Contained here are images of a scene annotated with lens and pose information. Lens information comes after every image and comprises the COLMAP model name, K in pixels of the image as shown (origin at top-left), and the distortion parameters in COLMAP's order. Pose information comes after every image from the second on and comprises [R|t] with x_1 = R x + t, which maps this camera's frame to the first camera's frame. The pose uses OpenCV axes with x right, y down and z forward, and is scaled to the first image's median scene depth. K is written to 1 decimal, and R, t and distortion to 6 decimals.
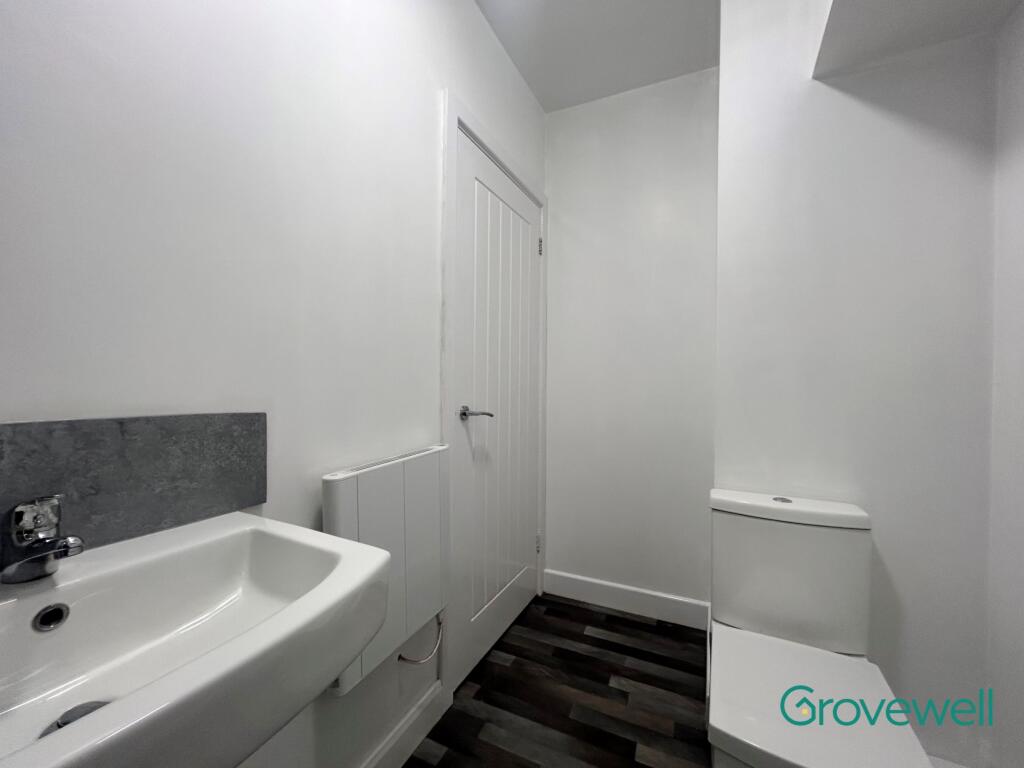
lens RADIAL K [[412.5, 0, 512.9], [0, 412.5, 380.8], [0, 0, 1]] dist [0.001165, -0.000511]
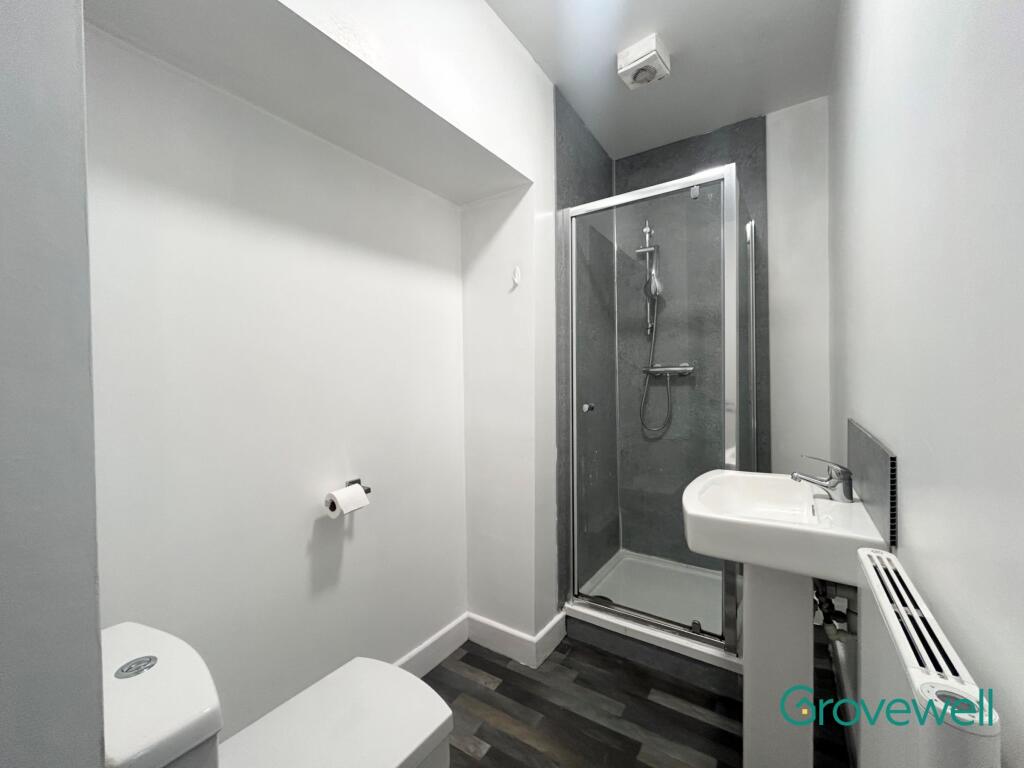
lens RADIAL K [[412.5, 0, 513.5], [0, 412.5, 385.2], [0, 0, 1]] dist [0.001165, -0.000511]
pose [[-0.991215, 0.002209, 0.132241, 0.069040], [0.003653, 0.999936, 0.010678, -0.056113], [-0.132209, 0.011068, -0.991160, 2.020046]]
